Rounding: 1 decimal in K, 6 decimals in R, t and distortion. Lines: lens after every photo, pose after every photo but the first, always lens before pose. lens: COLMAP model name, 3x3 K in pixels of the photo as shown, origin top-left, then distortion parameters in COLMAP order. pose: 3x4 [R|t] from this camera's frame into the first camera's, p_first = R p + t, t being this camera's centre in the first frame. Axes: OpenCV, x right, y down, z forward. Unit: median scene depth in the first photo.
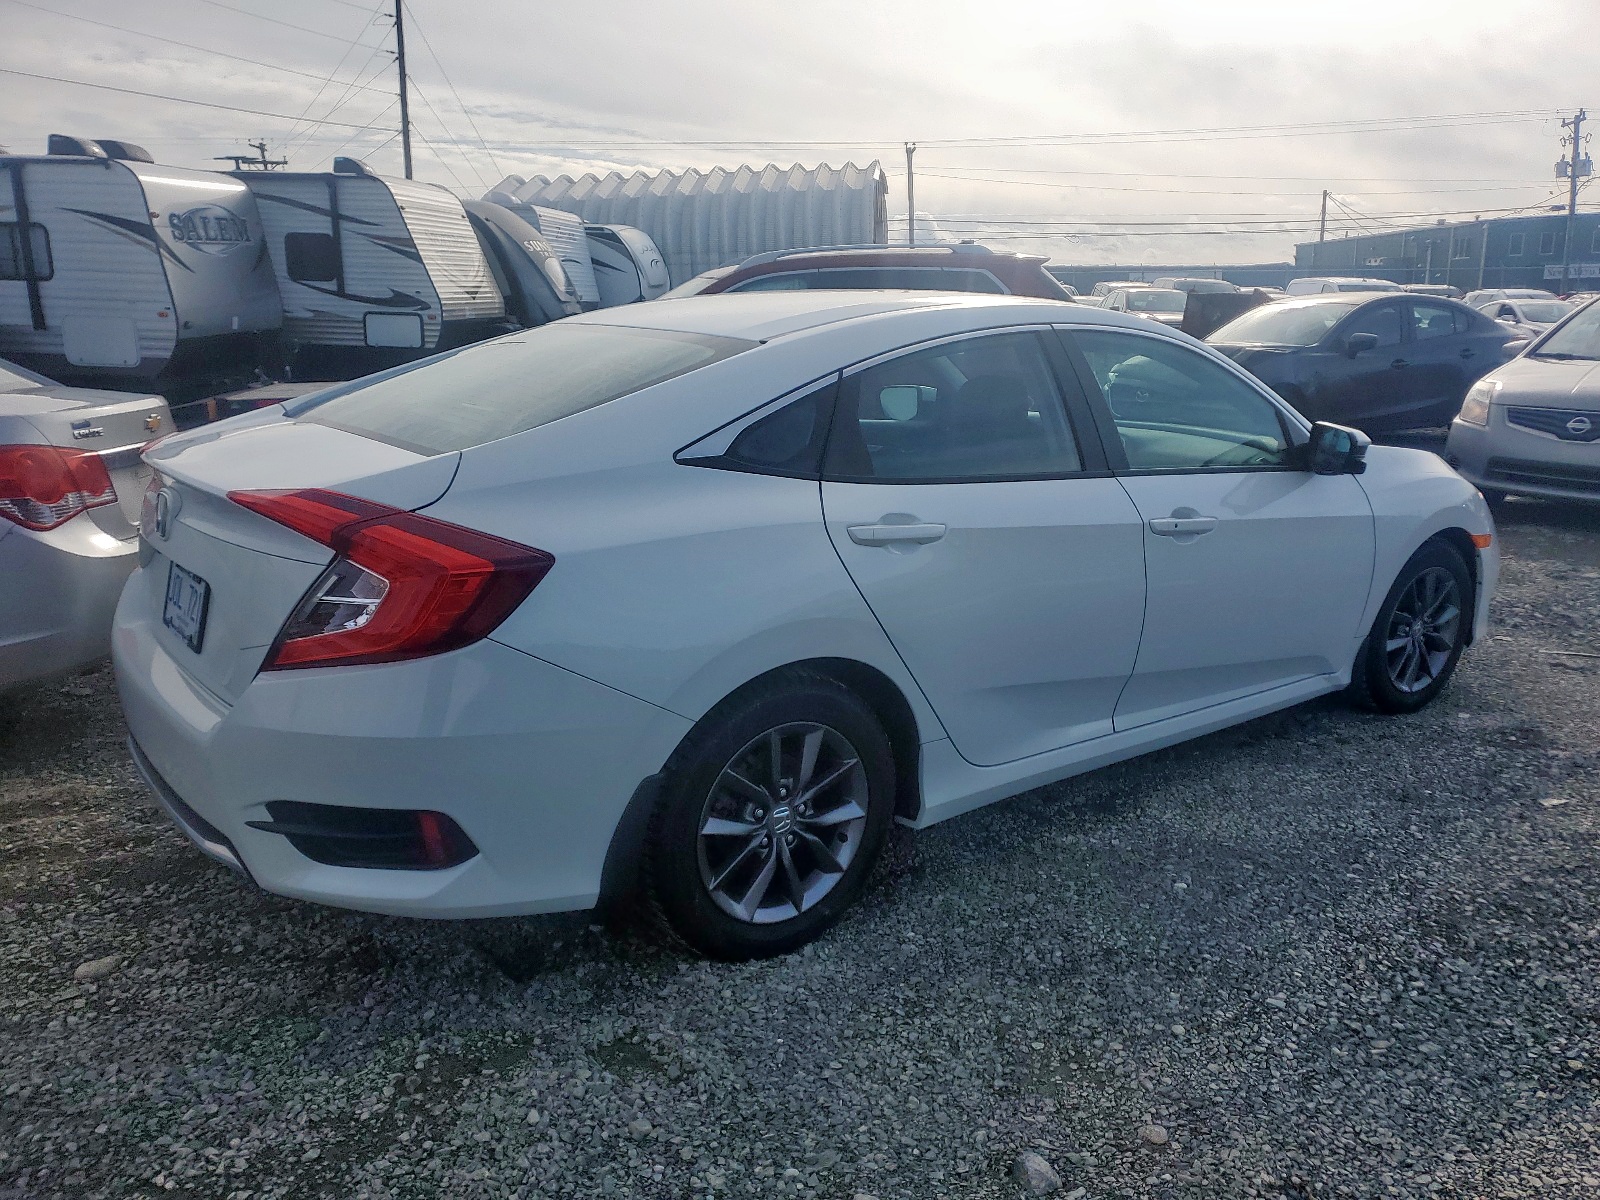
lens RADIAL K [[1232.0, 0, 790.1], [0, 1232.0, 627.2], [0, 0, 1]] dist [0.012565, 0.000406]
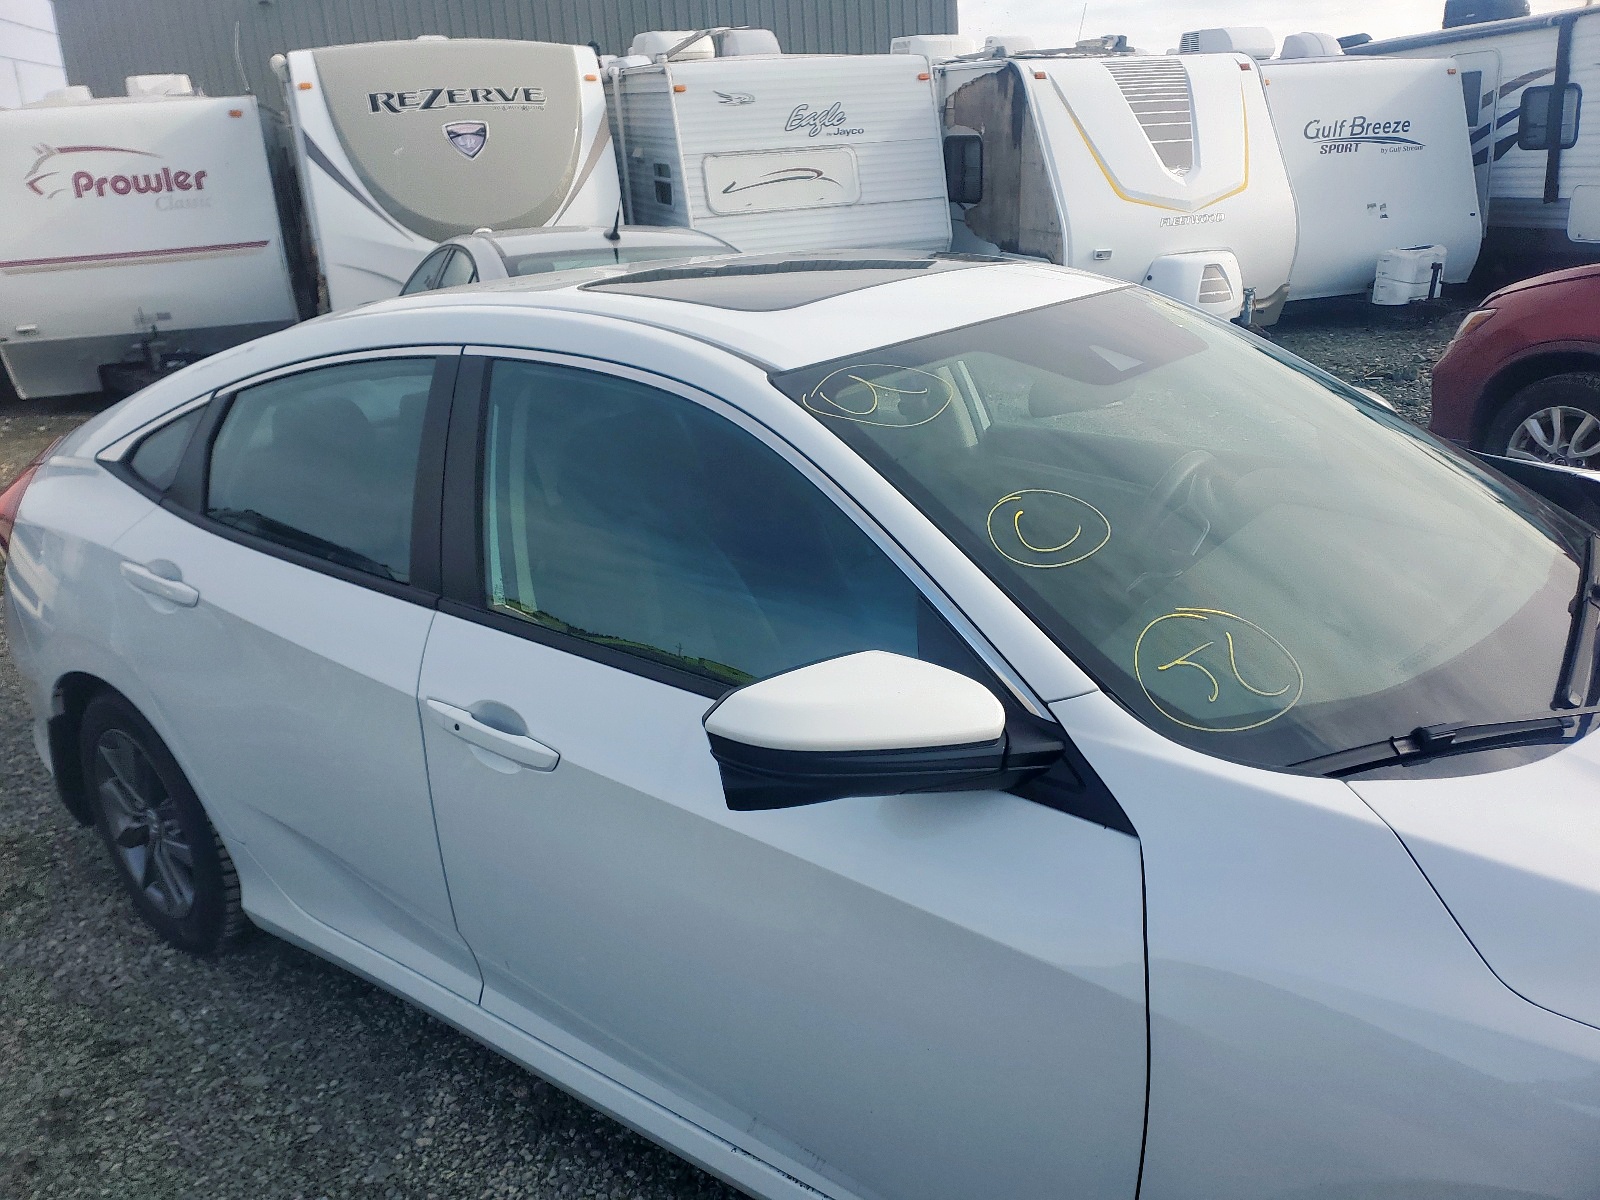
lens RADIAL K [[1232.0, 0, 790.1], [0, 1232.0, 627.2], [0, 0, 1]] dist [0.012565, 0.000406]
pose [[0.273206, 0.292921, -0.916273, 0.318889], [-0.186833, 0.950530, 0.248164, -0.108461], [0.943638, 0.103390, 0.314418, 0.356312]]
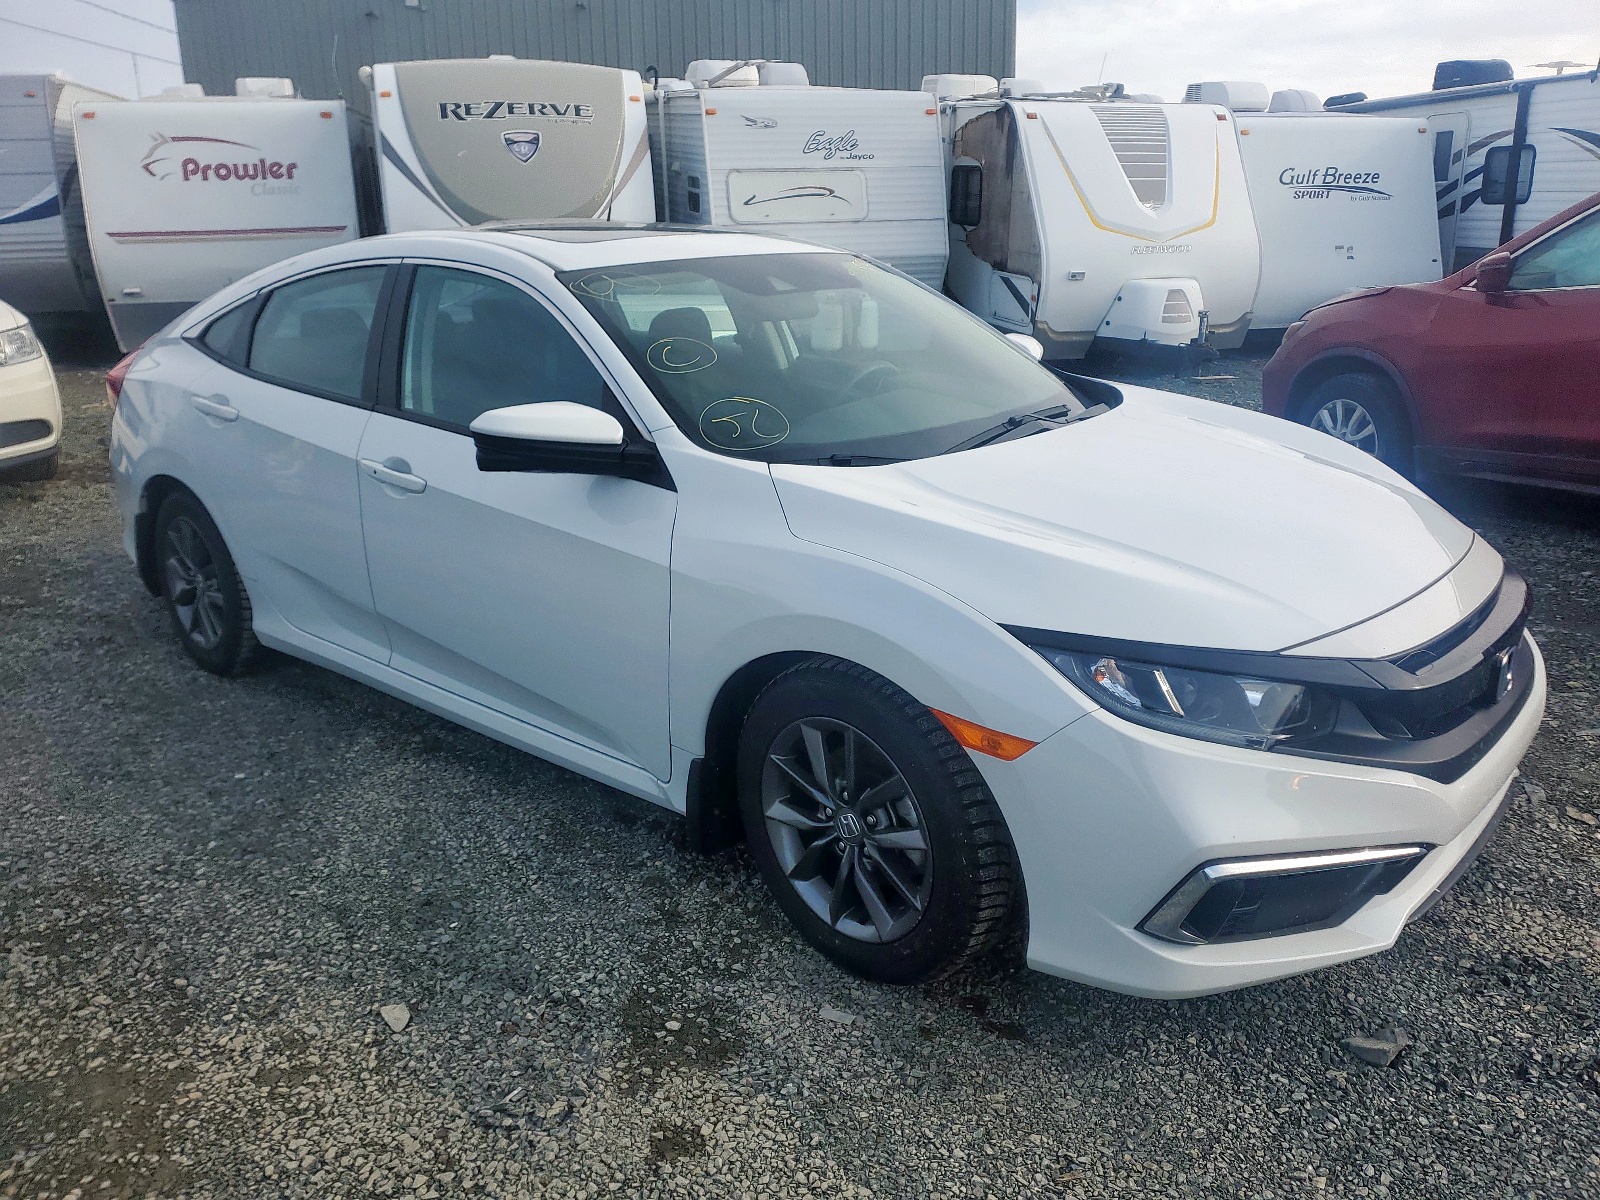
lens RADIAL K [[1211.0, 0, 800.0], [0, 1211.0, 600.0], [0, 0, 1]] dist [0.007179, 0.006092]
pose [[0.225090, 0.279955, -0.933252, 0.479321], [-0.238137, 0.944590, 0.225921, -0.103981], [0.944788, 0.171389, 0.279286, 0.394126]]
